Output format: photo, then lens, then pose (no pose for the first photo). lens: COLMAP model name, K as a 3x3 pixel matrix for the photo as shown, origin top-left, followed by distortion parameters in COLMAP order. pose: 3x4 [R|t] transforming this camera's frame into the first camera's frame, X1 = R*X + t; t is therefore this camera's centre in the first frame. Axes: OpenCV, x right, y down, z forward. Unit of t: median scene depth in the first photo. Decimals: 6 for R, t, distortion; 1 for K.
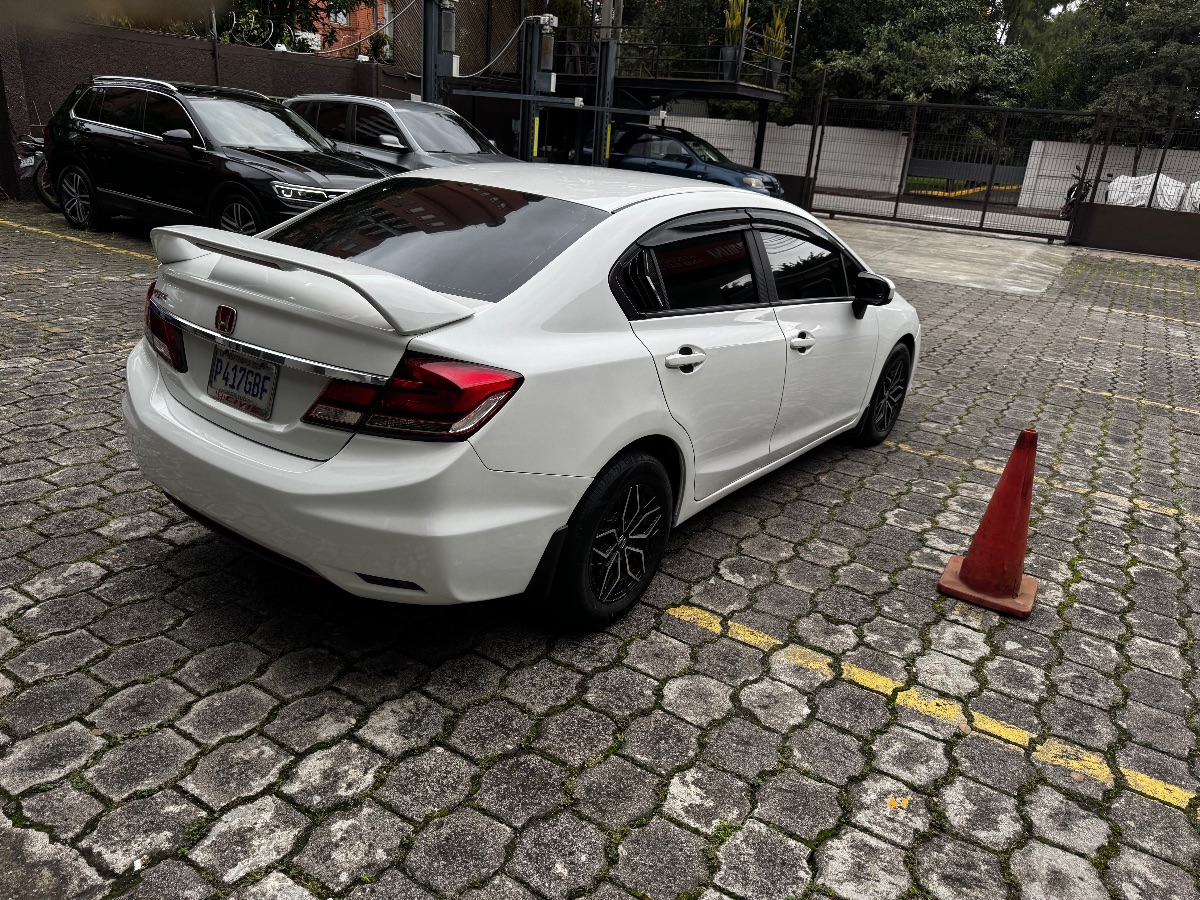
lens RADIAL K [[845.1, 0, 600.0], [0, 845.1, 450.0], [0, 0, 1]] dist [0.004323, 0.000148]
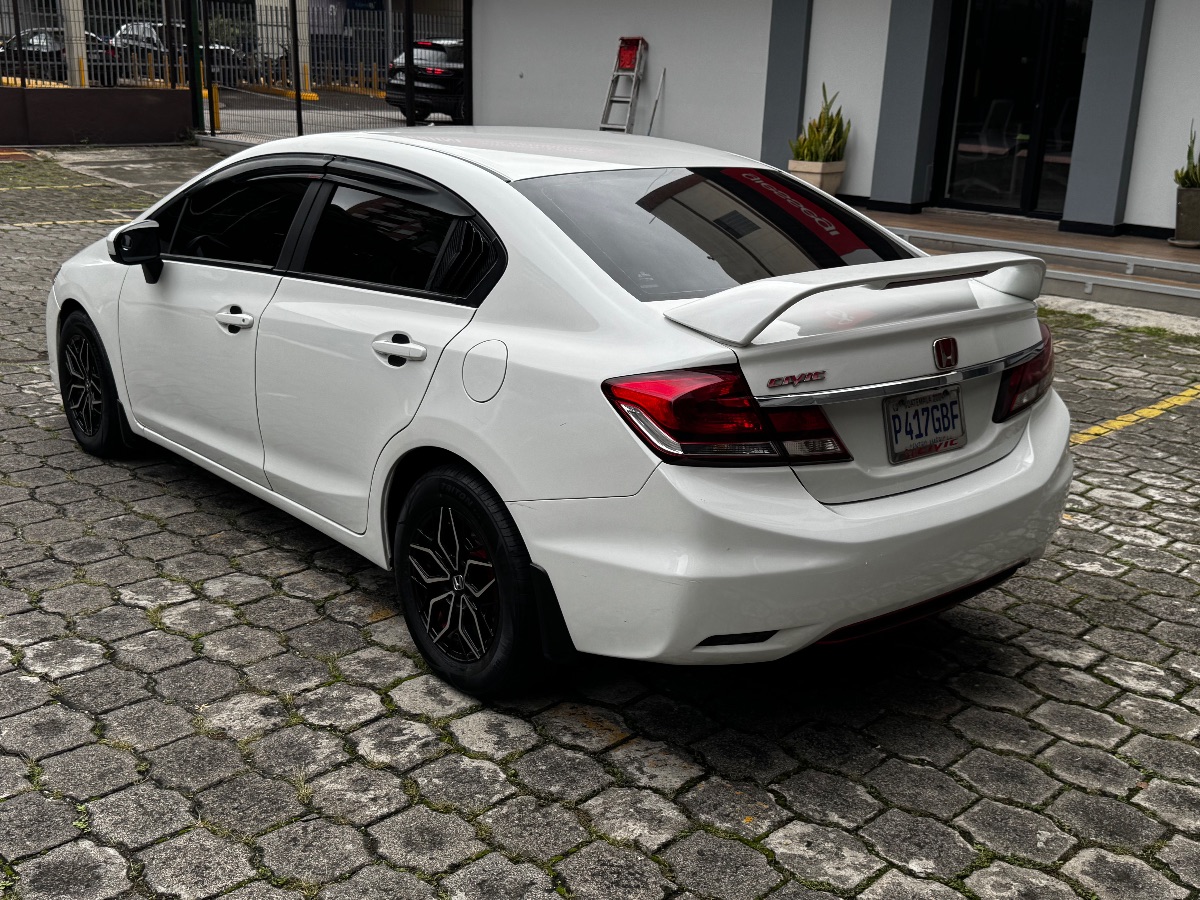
lens RADIAL K [[1291.1, 0, 600.0], [0, 1291.1, 450.0], [0, 0, 1]] dist [0.013270, 0.024699]
pose [[0.228956, -0.345557, 0.910038, -1.729699], [0.320336, 0.909548, 0.264778, -0.516614], [-0.919219, 0.230895, 0.318941, 0.923275]]
